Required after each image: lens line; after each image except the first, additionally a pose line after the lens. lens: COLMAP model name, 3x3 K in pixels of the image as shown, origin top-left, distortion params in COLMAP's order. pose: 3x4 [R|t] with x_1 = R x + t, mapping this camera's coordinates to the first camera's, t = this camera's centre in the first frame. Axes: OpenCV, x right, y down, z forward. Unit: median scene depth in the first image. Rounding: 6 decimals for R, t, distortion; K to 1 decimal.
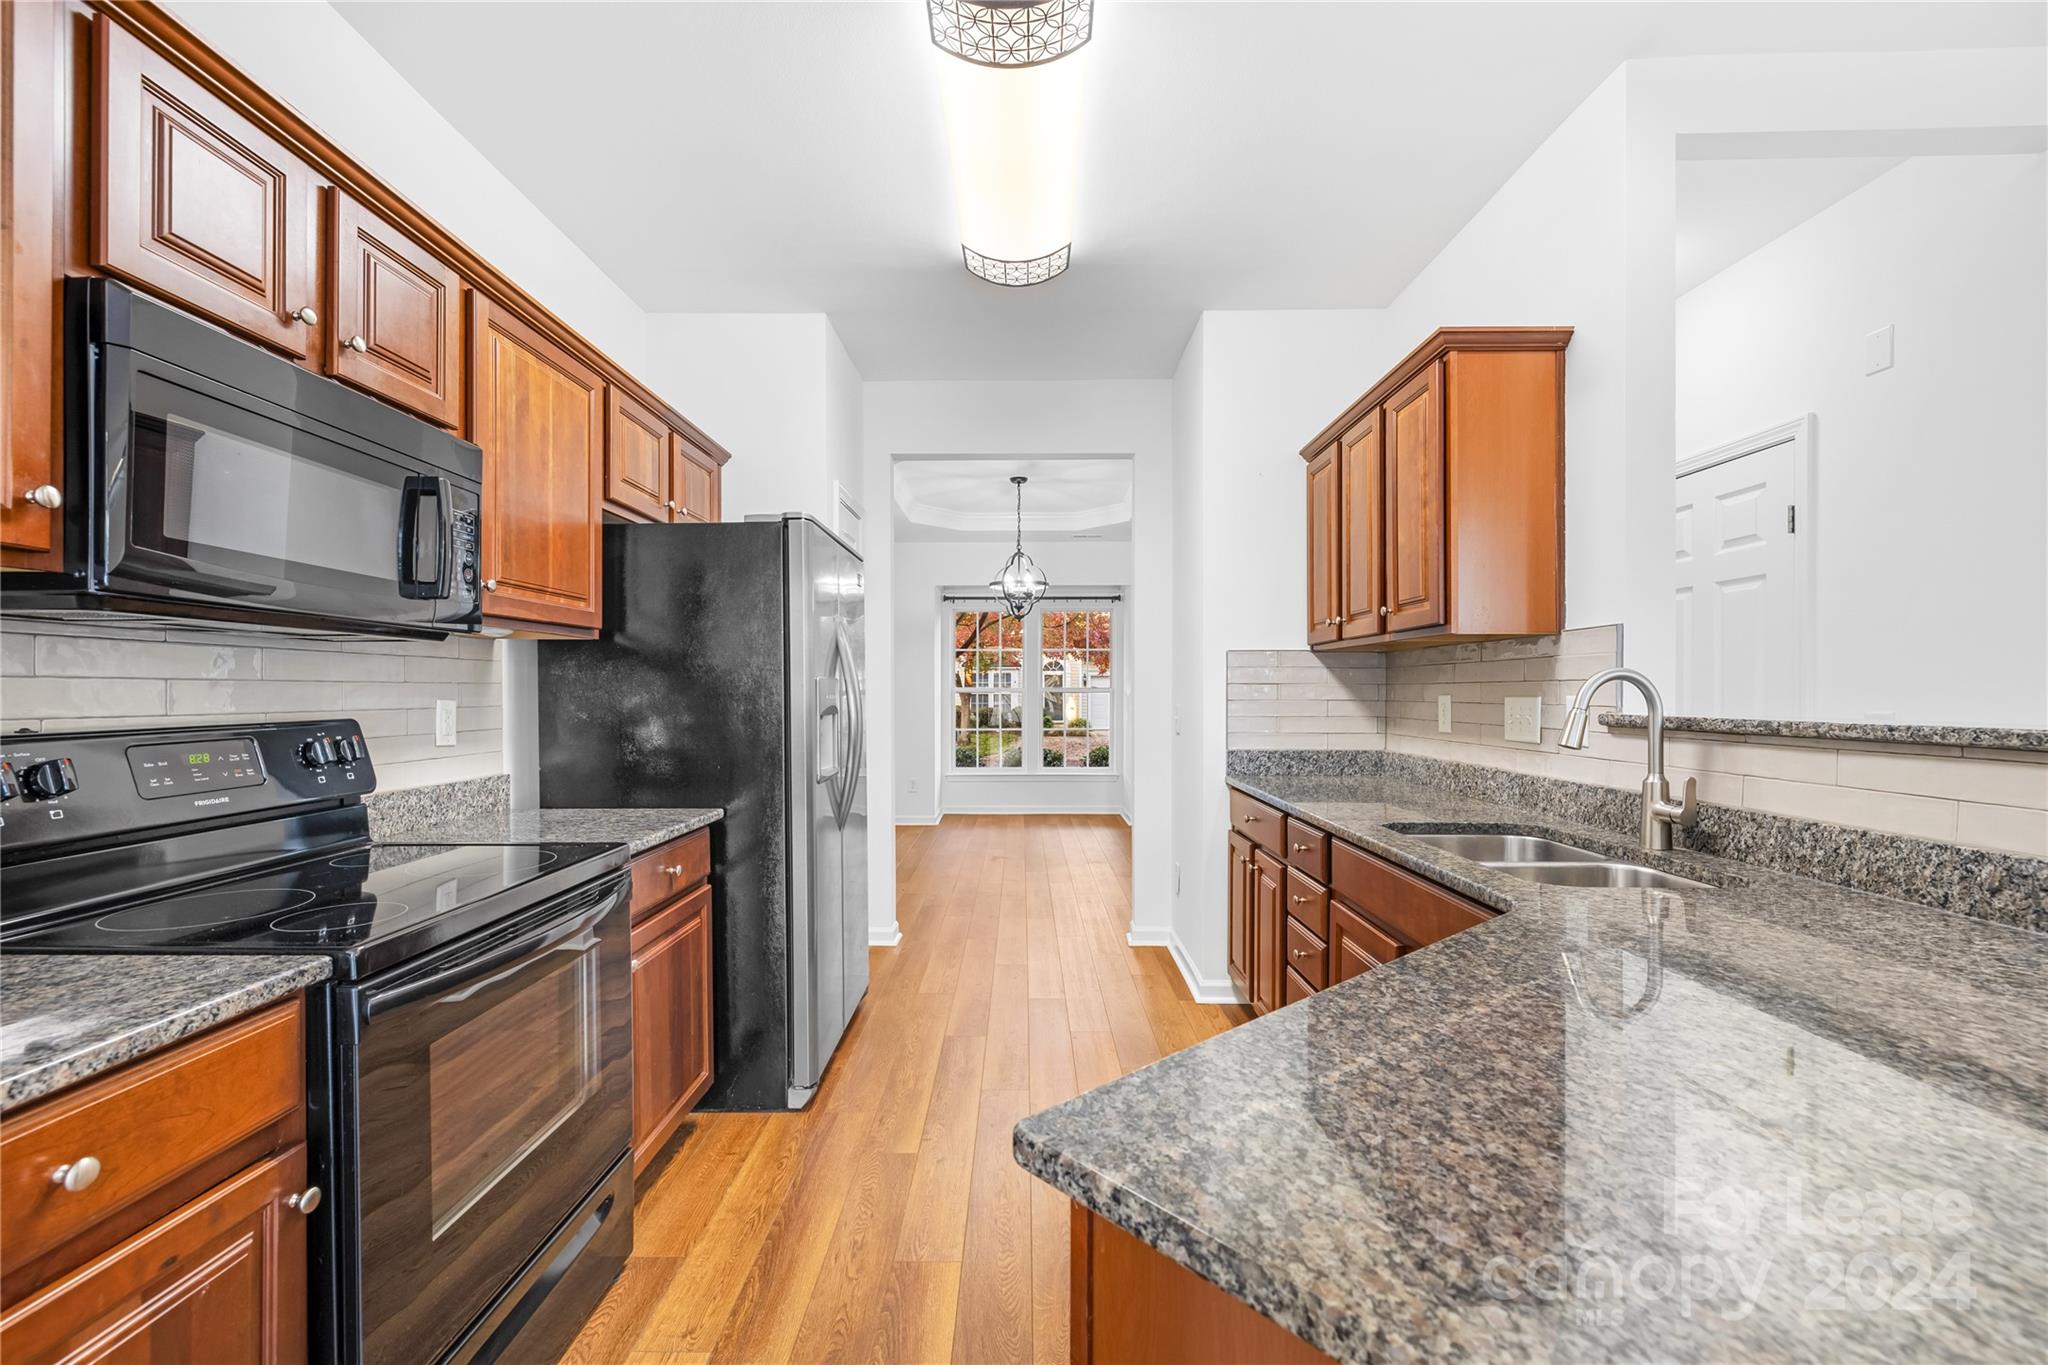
lens RADIAL K [[870.0, 0, 1007.4], [0, 870.0, 668.1], [0, 0, 1]] dist [0.001715, 0.000435]
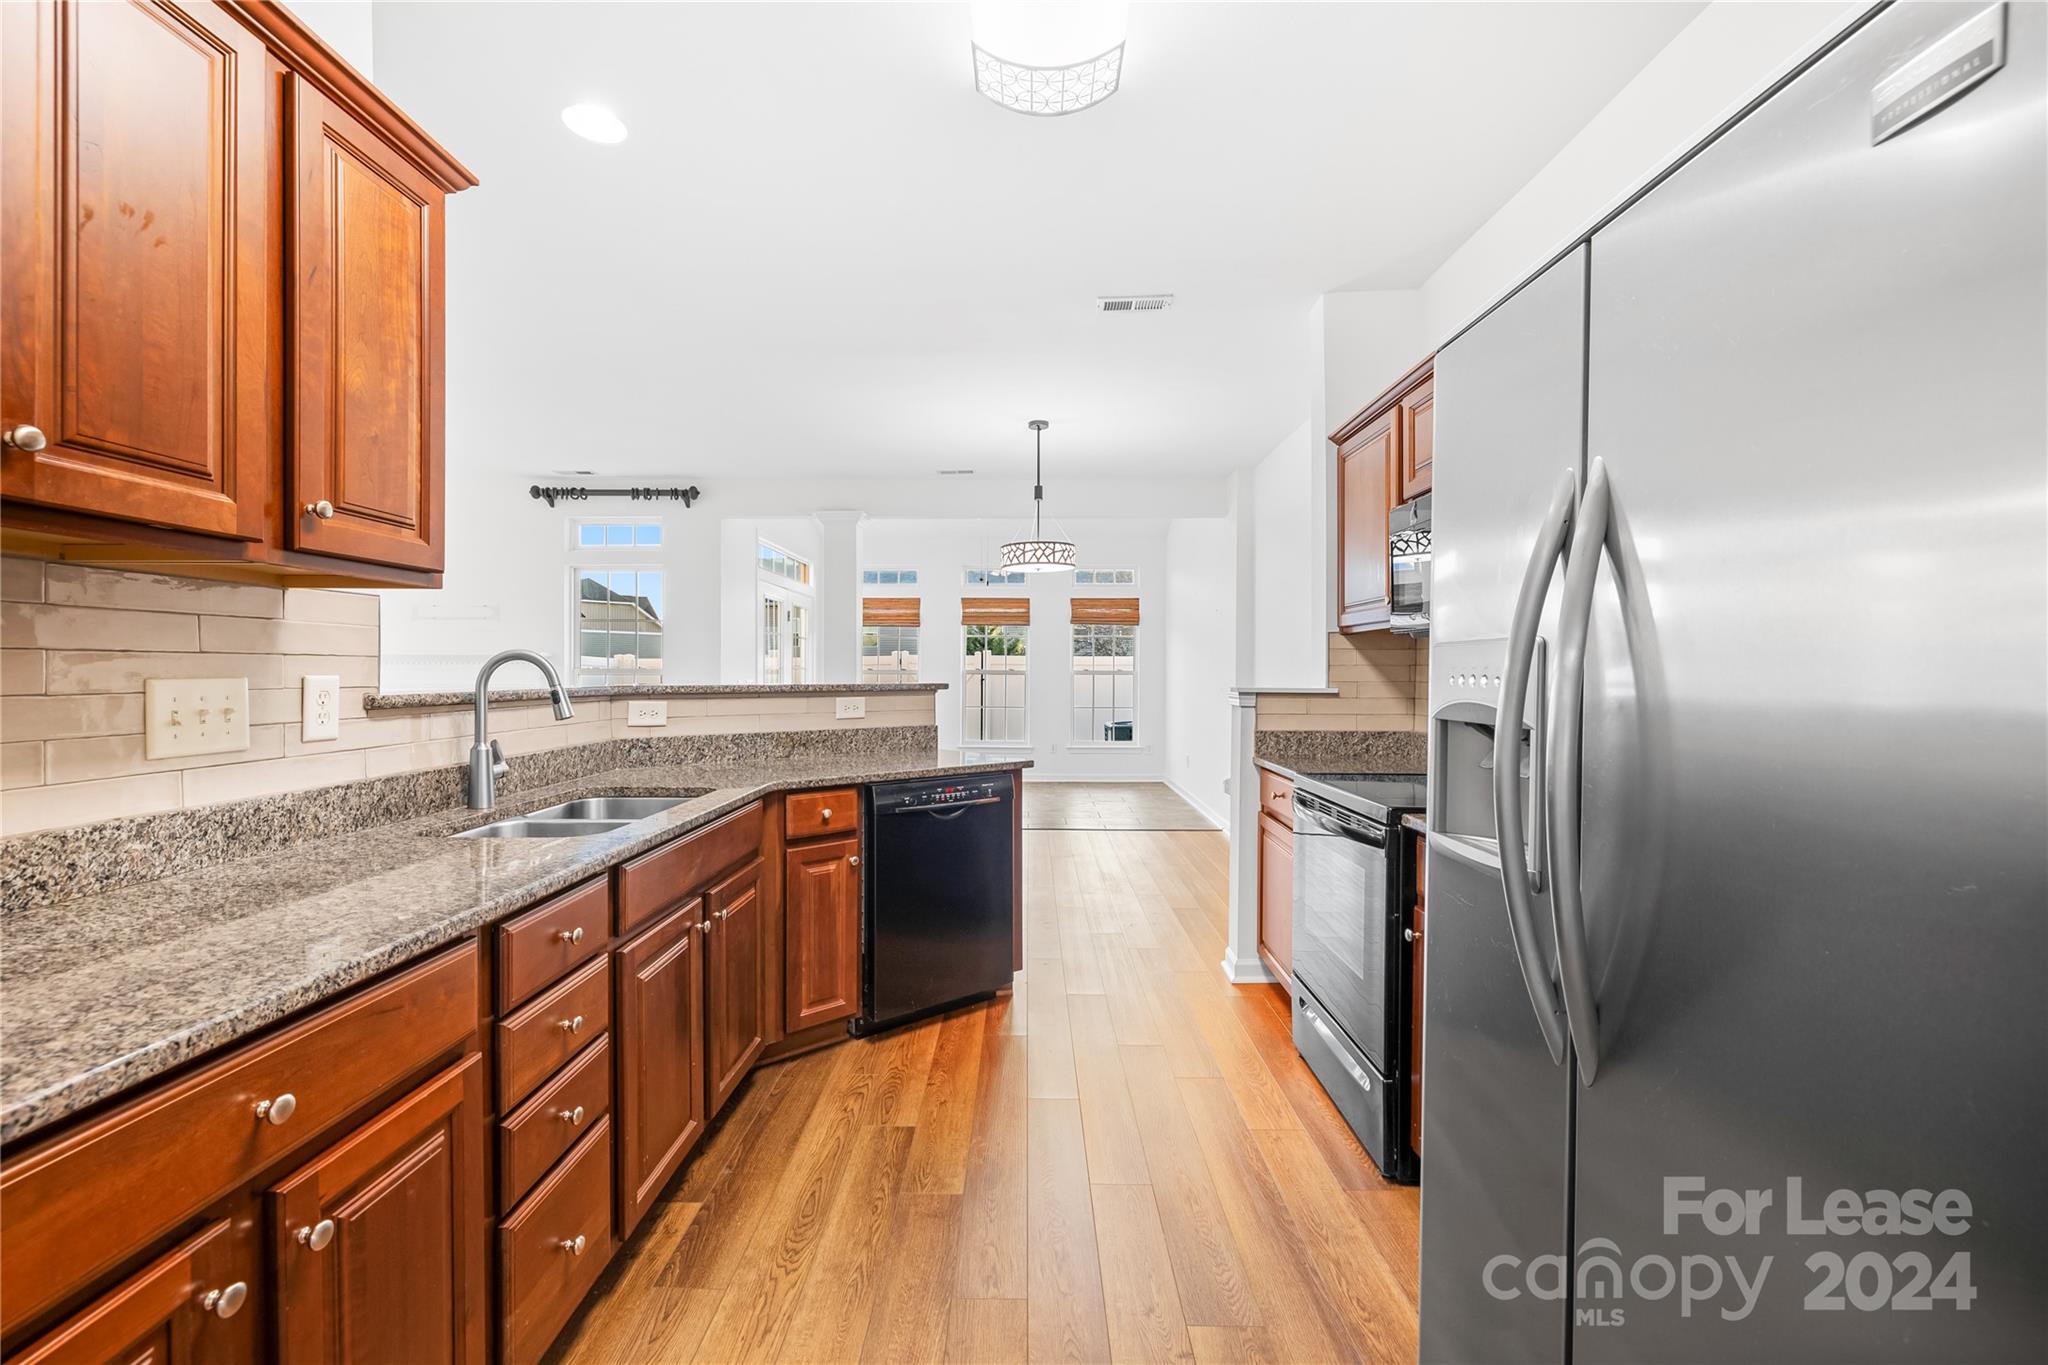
lens RADIAL K [[868.3, 0, 1013.3], [0, 868.3, 678.0], [0, 0, 1]] dist [-0.000790, -0.000250]
pose [[-0.999997, -0.001695, -0.001794, 0.043121], [-0.001663, 0.999839, -0.017855, 0.048935], [0.001824, -0.017852, -0.999839, 1.864062]]
